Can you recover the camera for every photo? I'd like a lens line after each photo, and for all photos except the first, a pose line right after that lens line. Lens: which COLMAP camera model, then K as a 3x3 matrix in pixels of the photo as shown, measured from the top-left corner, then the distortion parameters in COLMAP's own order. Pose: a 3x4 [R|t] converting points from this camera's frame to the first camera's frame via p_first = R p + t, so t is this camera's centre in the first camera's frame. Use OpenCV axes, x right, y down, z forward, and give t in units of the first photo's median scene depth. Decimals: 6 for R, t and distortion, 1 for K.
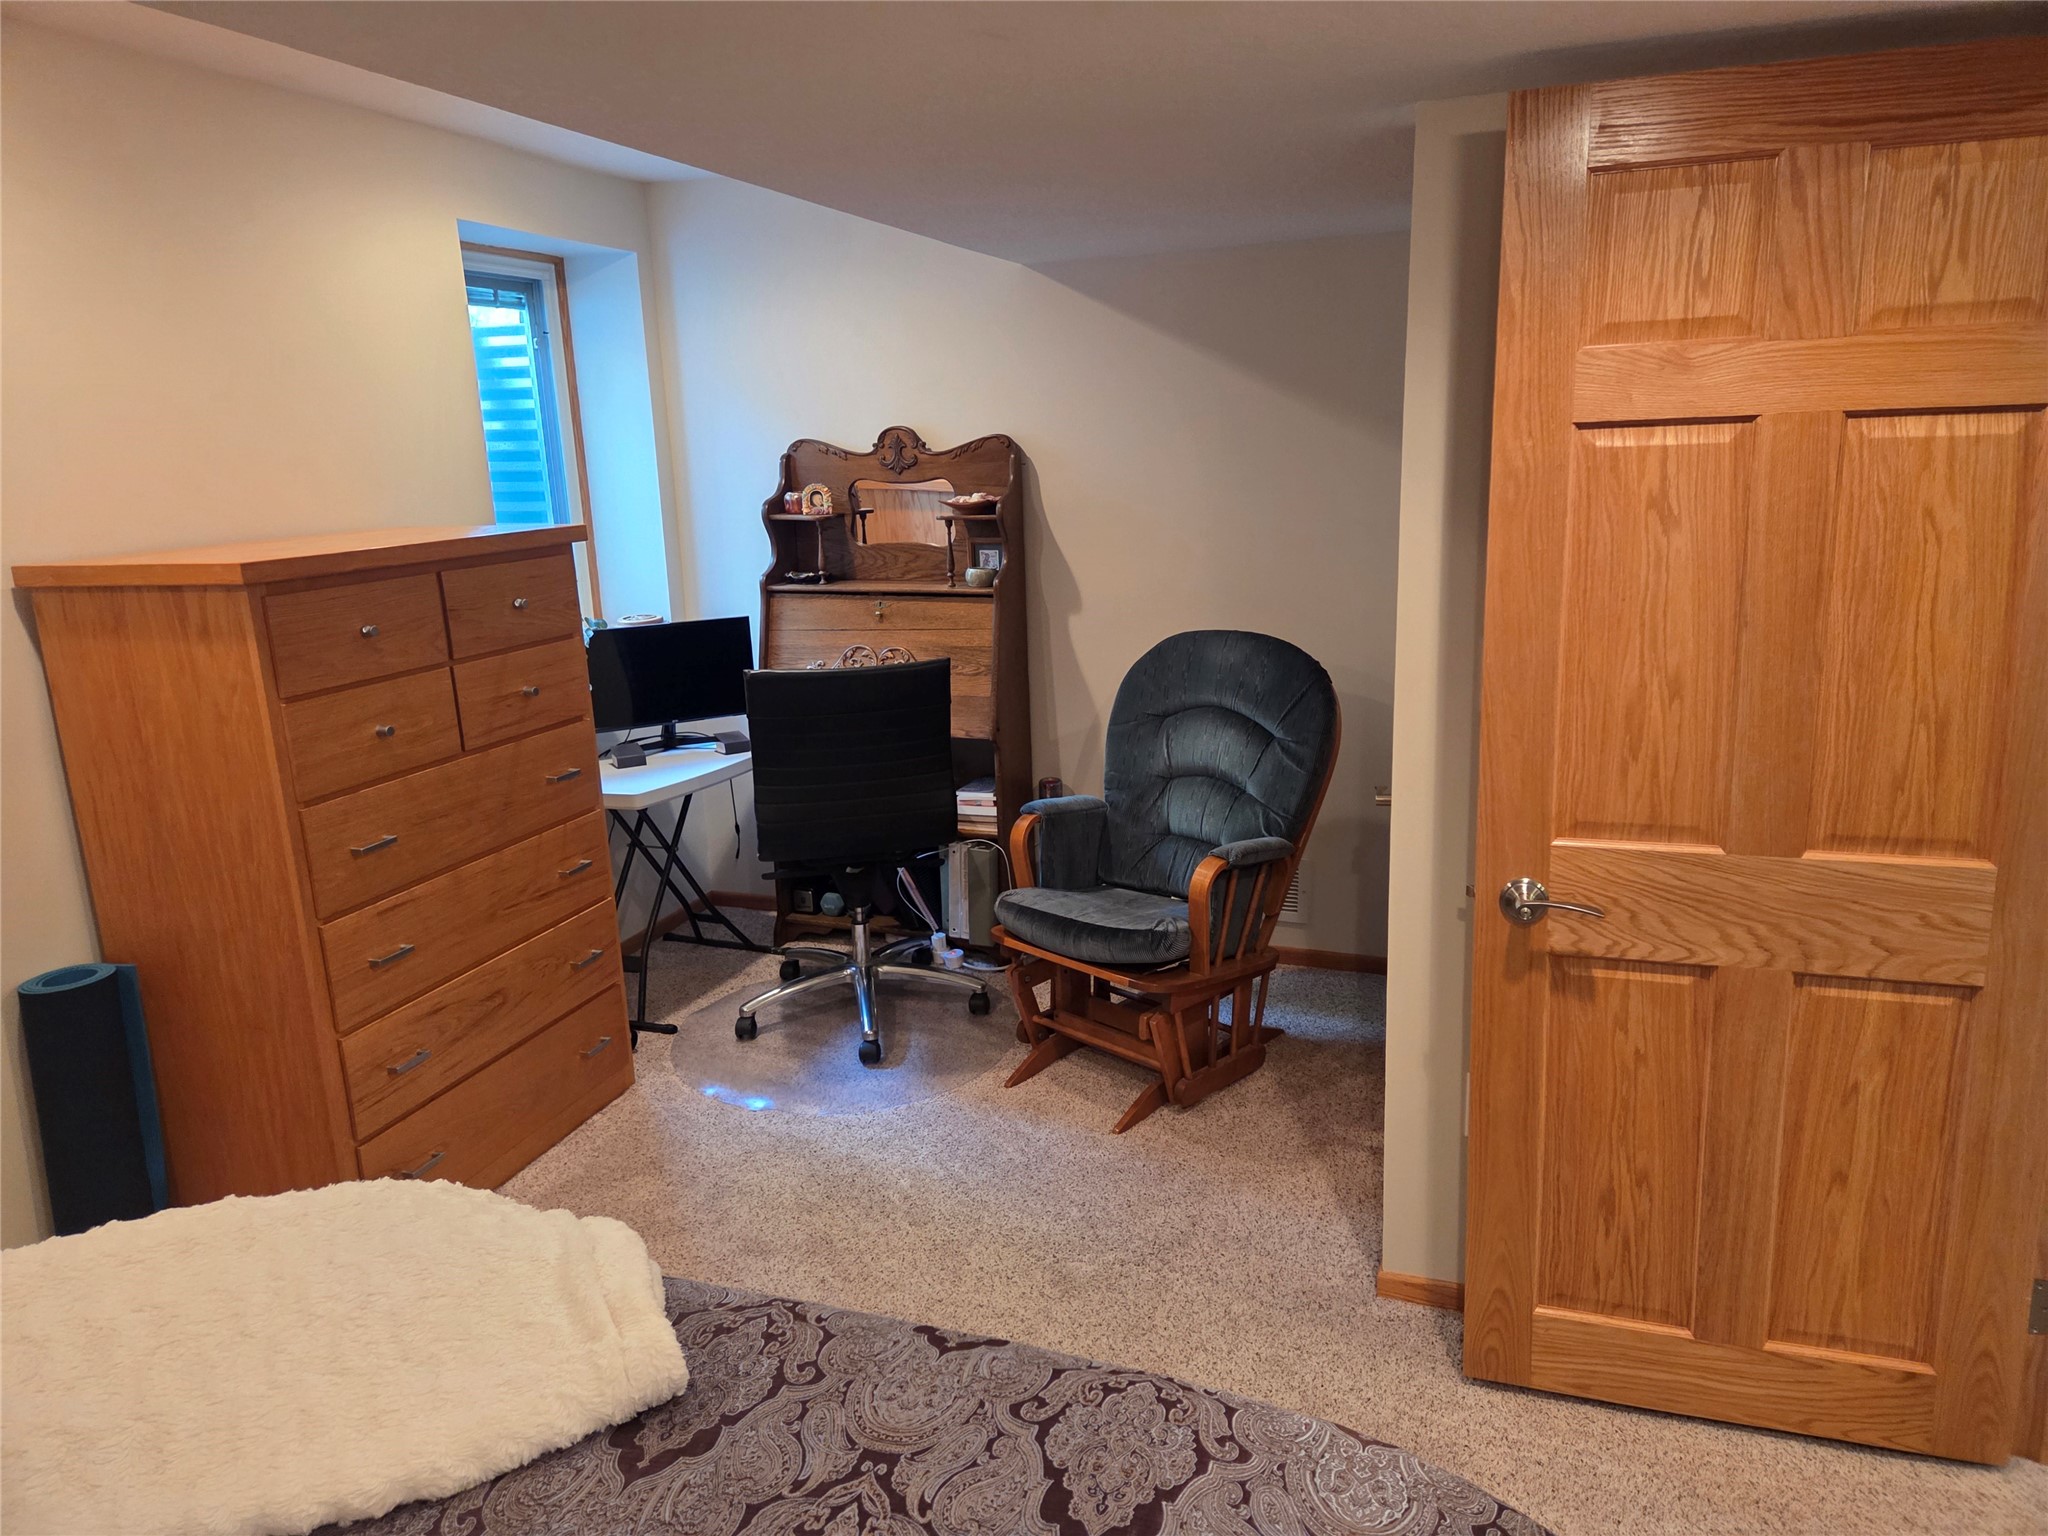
lens RADIAL K [[1355.8, 0, 1037.6], [0, 1355.8, 755.7], [0, 0, 1]] dist [0.094568, -0.085931]
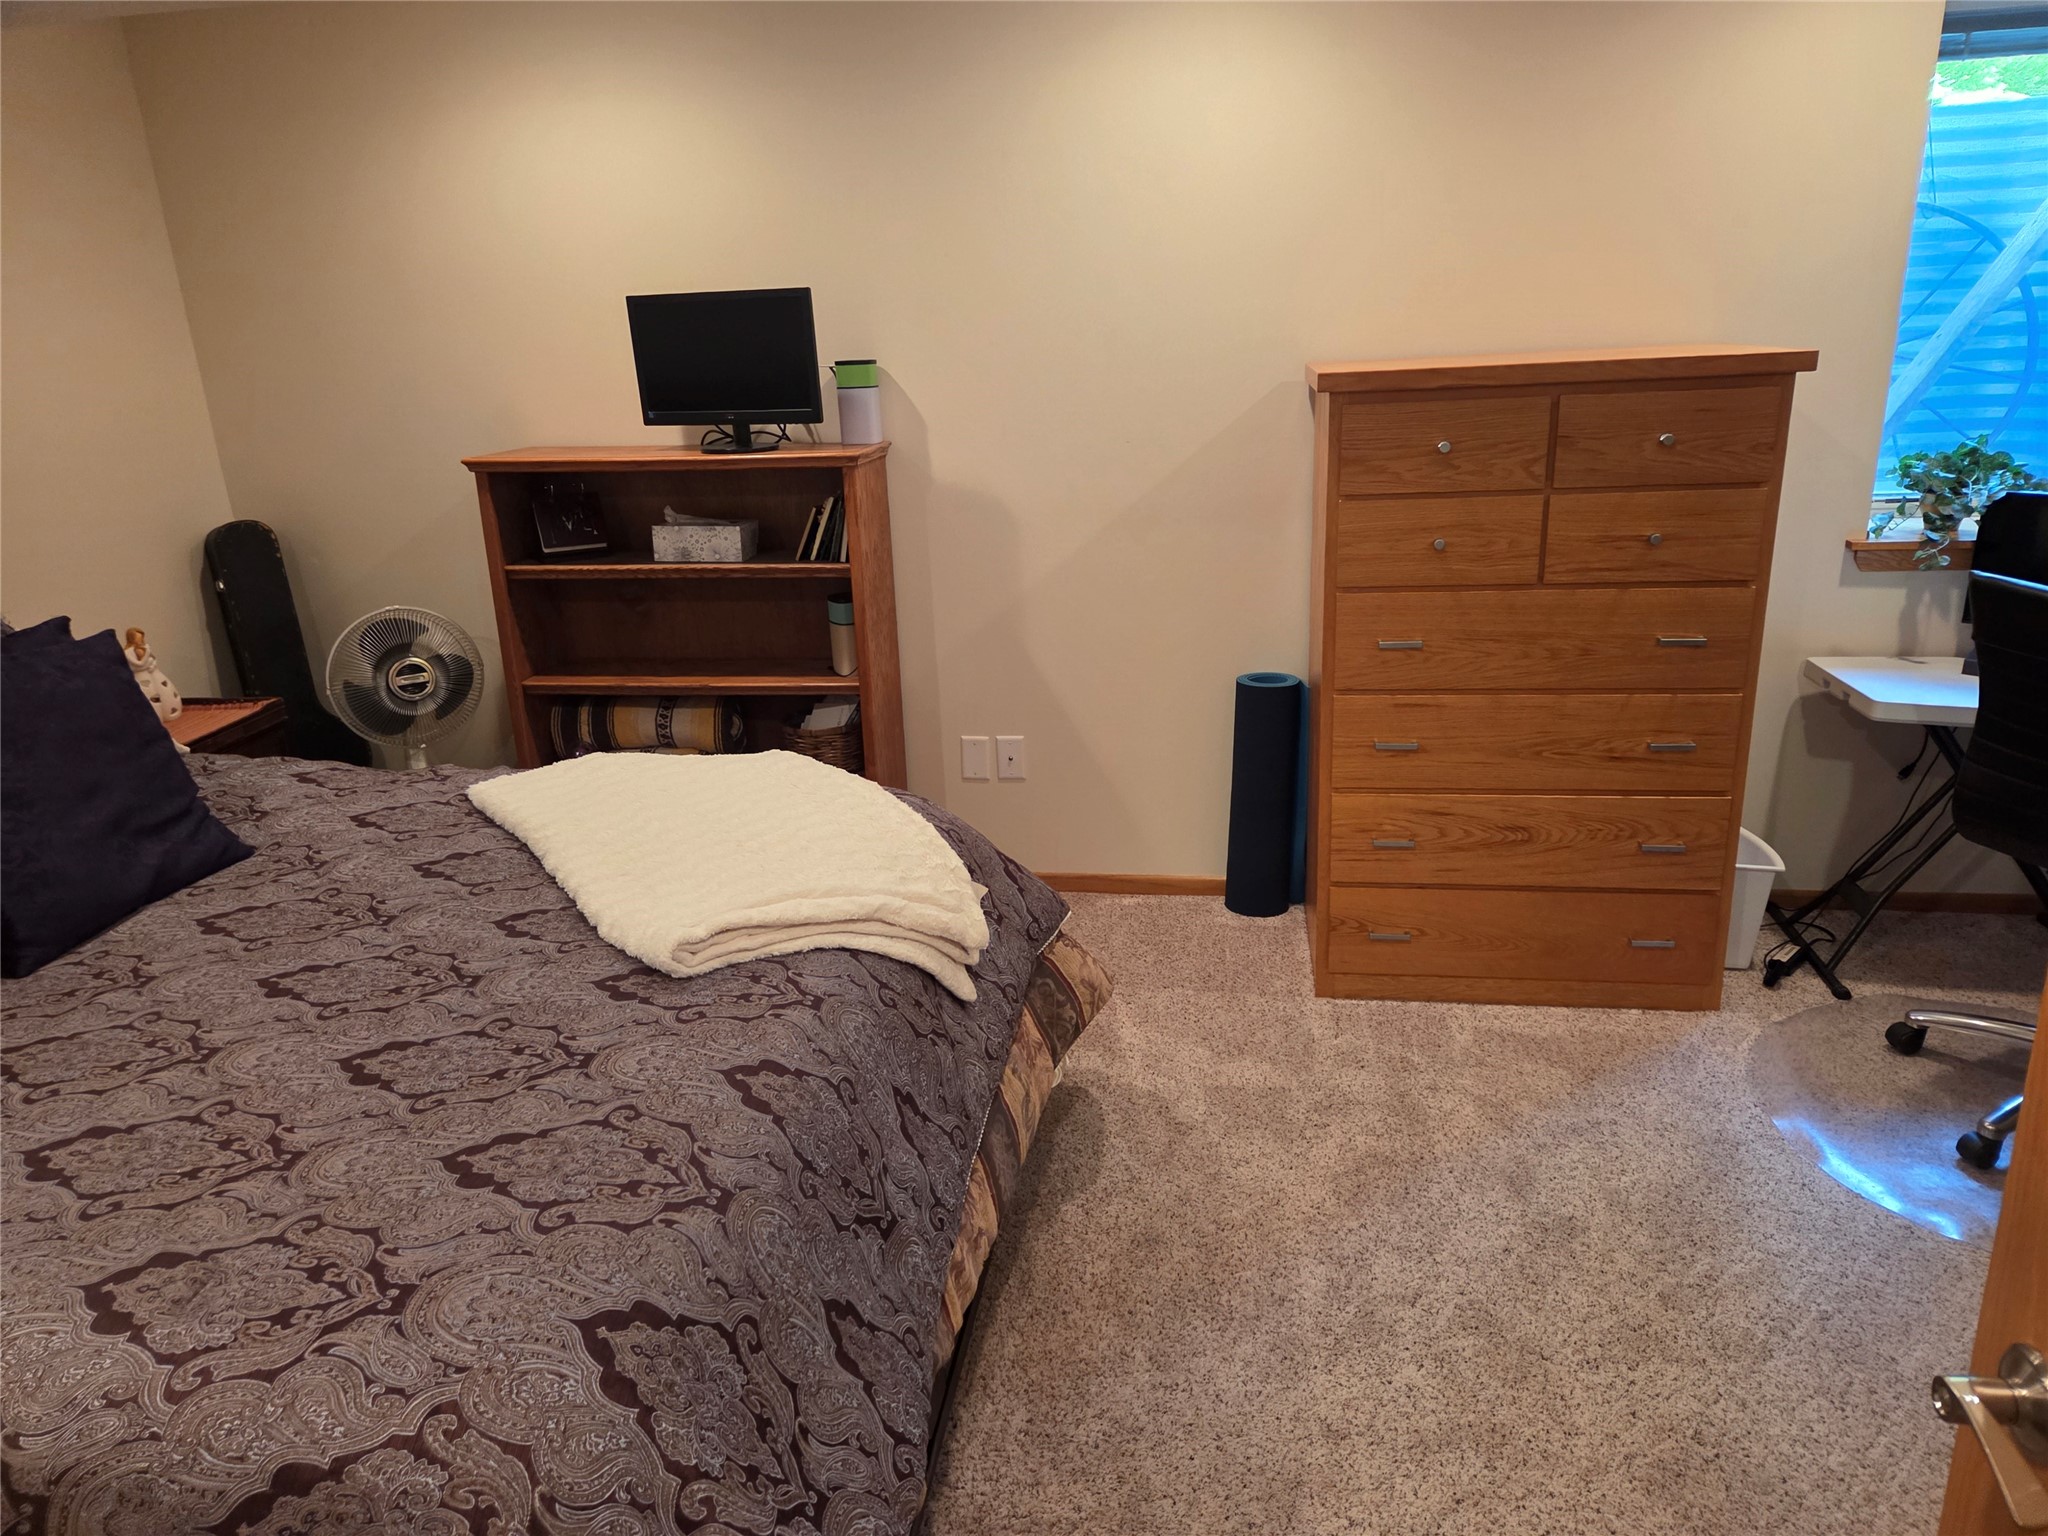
lens RADIAL K [[1355.8, 0, 1037.6], [0, 1355.8, 755.7], [0, 0, 1]] dist [0.094568, -0.085931]
pose [[0.196151, 0.334638, -0.921706, 0.472440], [-0.192715, 0.934790, 0.298376, -0.114862], [0.961450, 0.119100, 0.247850, 0.436309]]
